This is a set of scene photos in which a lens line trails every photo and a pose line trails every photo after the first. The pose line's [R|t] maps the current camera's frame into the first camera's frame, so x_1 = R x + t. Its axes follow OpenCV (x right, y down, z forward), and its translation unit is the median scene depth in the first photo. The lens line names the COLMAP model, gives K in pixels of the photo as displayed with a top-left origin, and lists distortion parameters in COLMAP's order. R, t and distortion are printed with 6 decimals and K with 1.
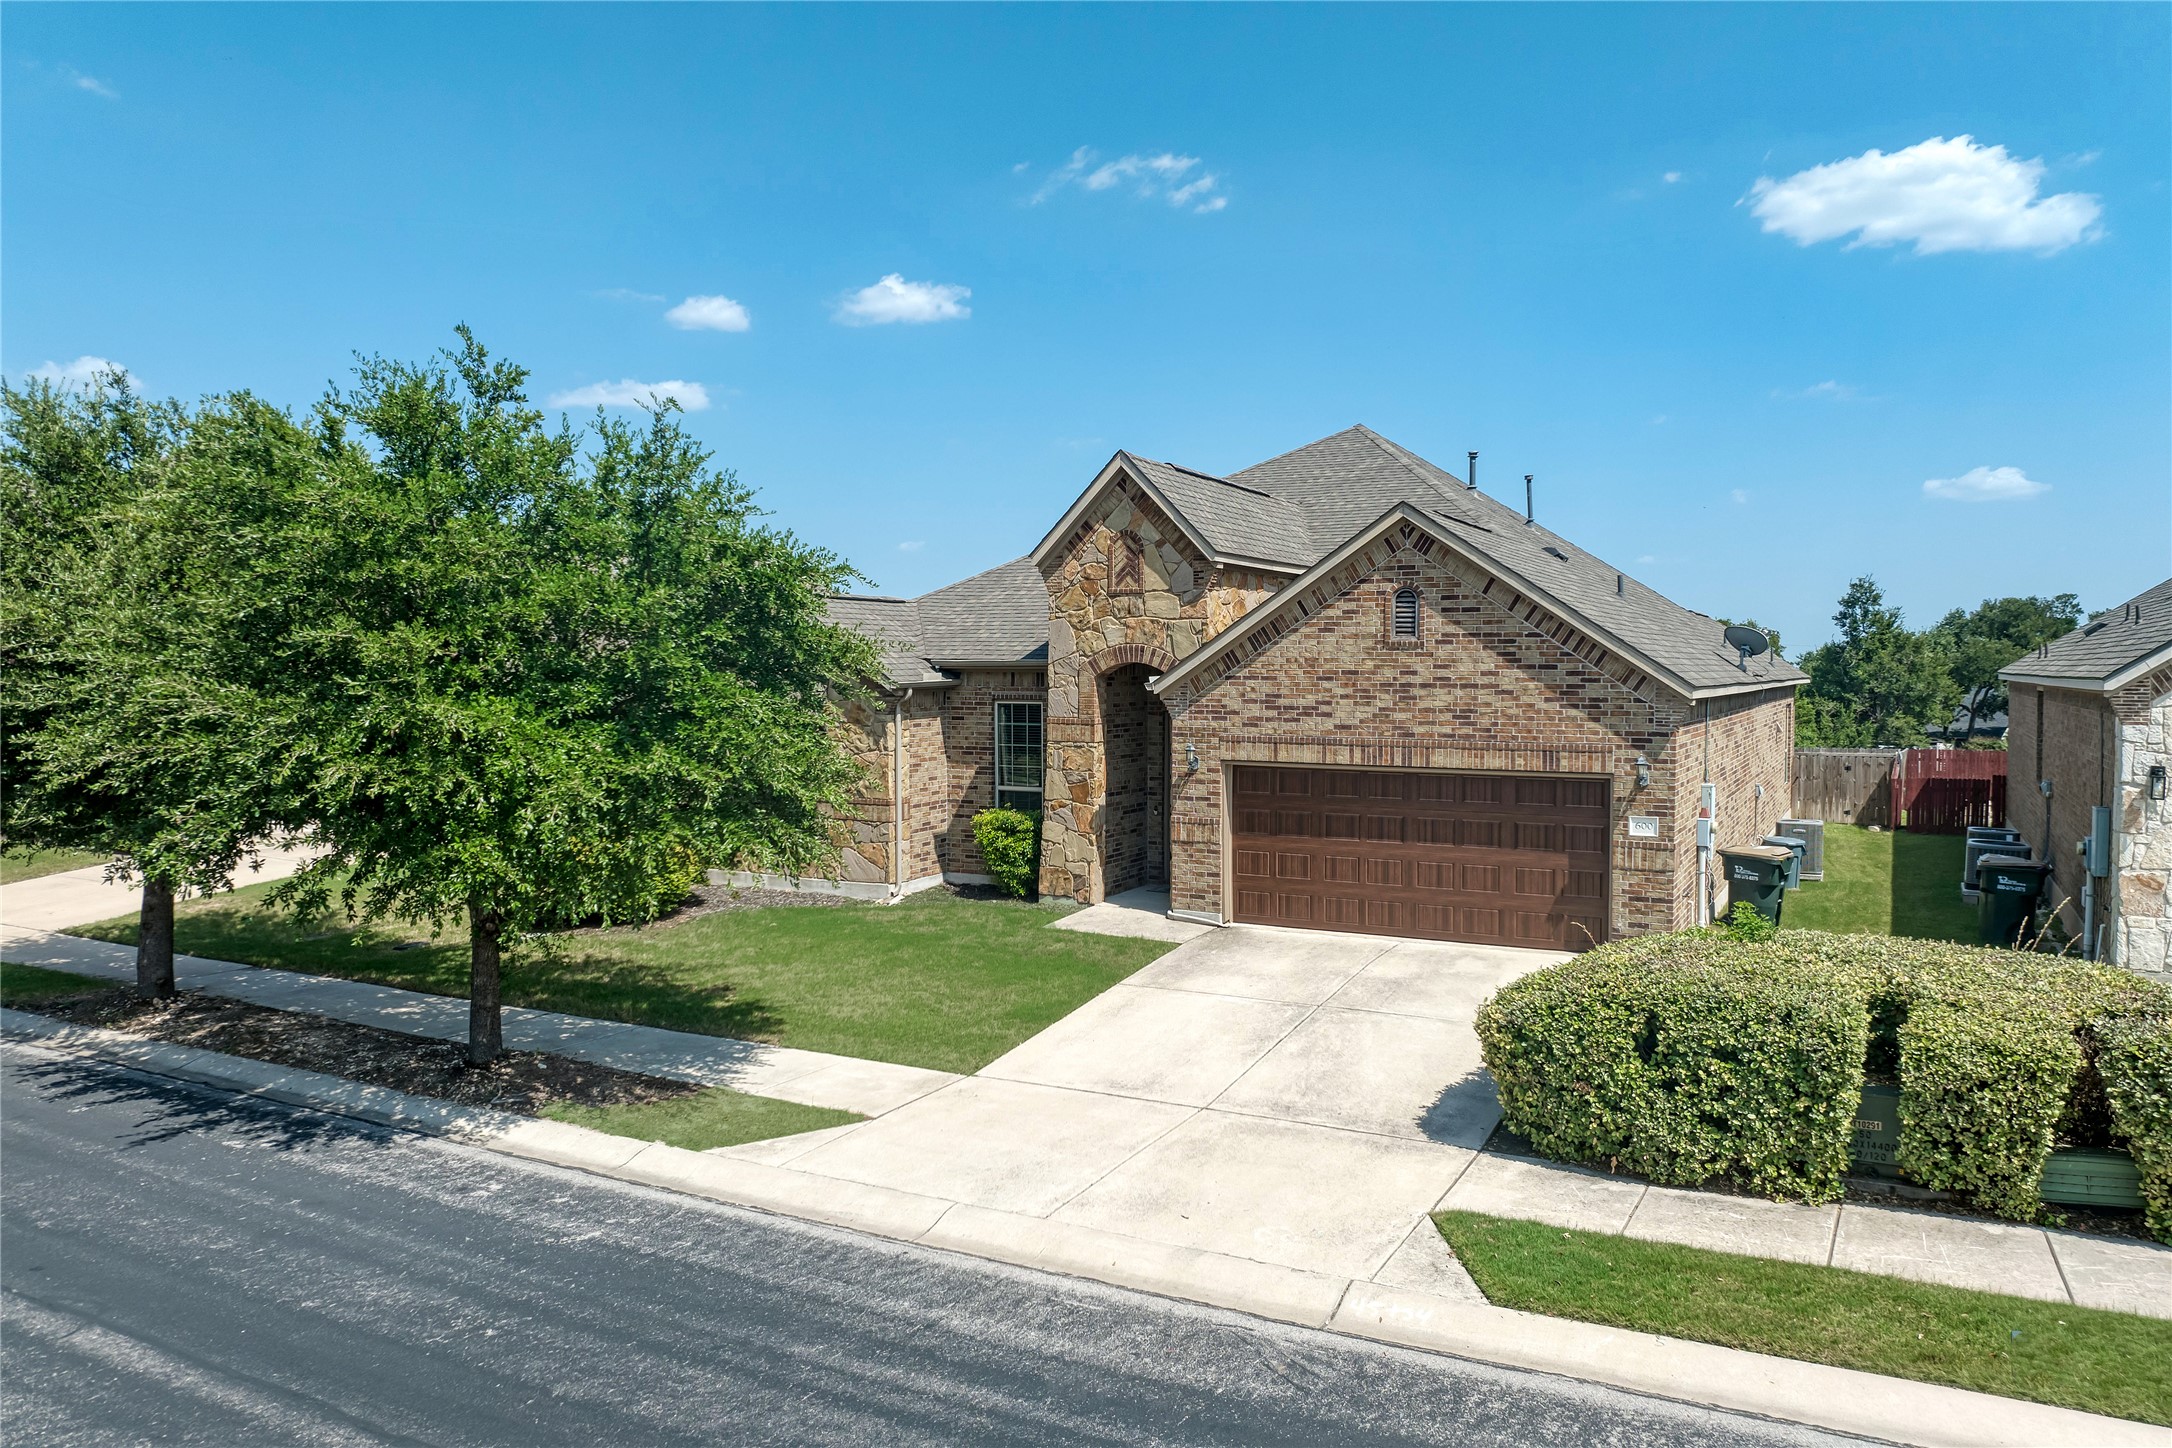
lens RADIAL K [[1545.8, 0, 1076.7], [0, 1545.8, 723.4], [0, 0, 1]] dist [-0.036833, -0.005542]
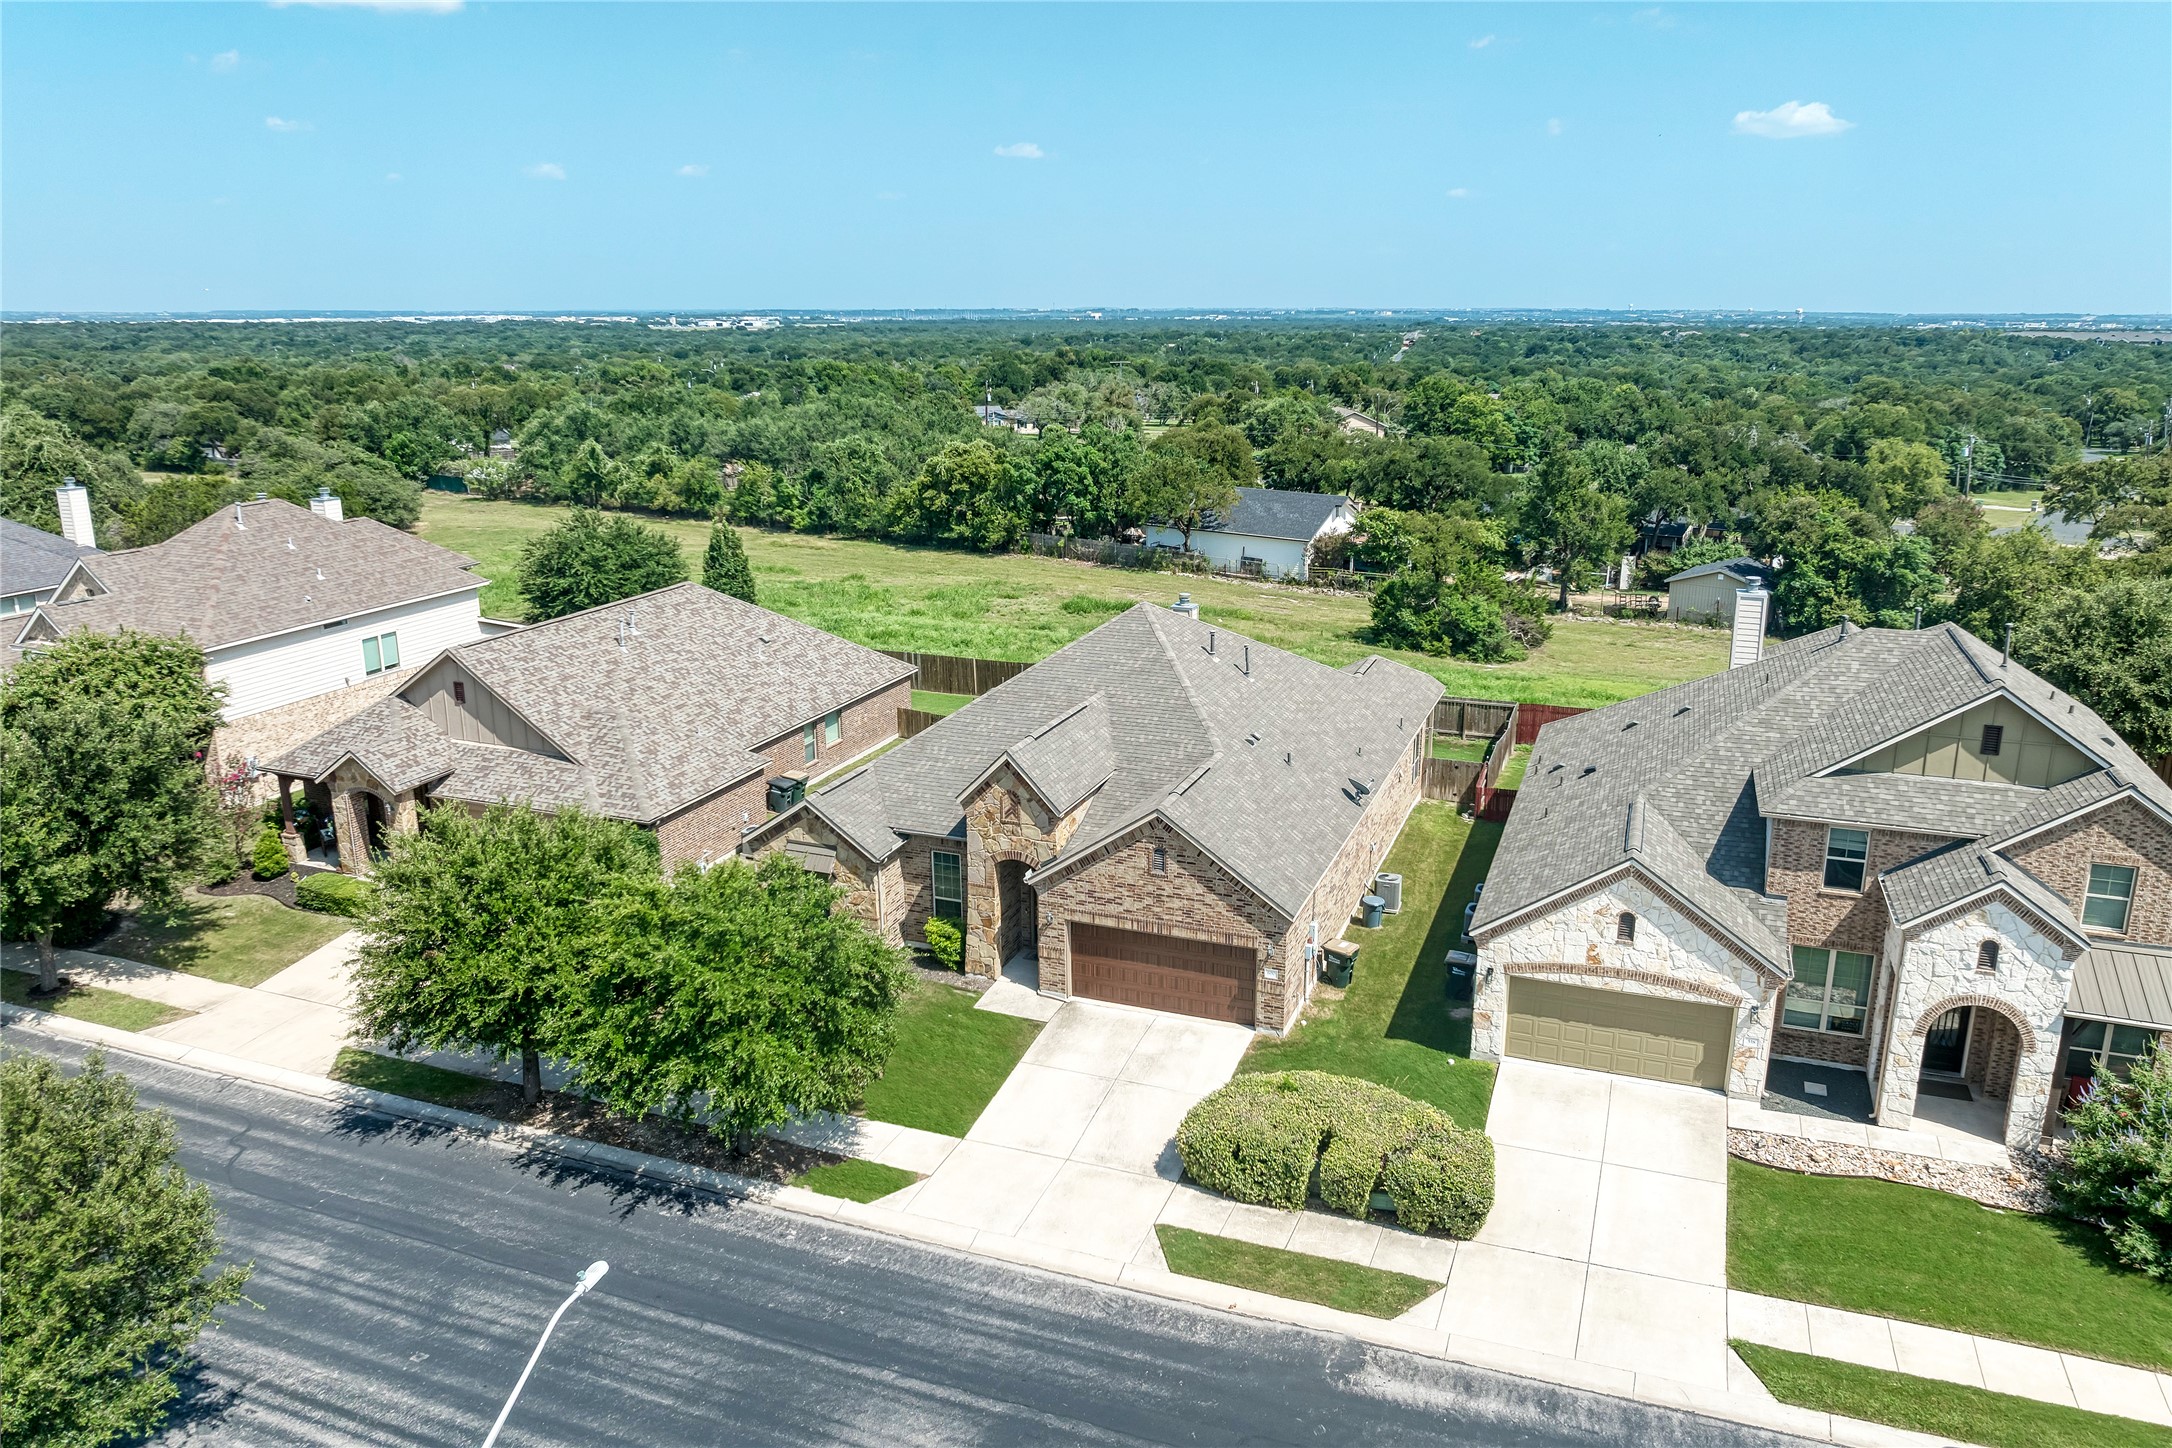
lens RADIAL K [[1545.8, 0, 1076.7], [0, 1545.8, 723.4], [0, 0, 1]] dist [-0.036833, -0.005542]
pose [[0.992190, -0.040194, 0.118084, -0.114866], [0.012678, 0.974253, 0.225100, -0.687905], [-0.124092, -0.221845, 0.967154, -0.845193]]
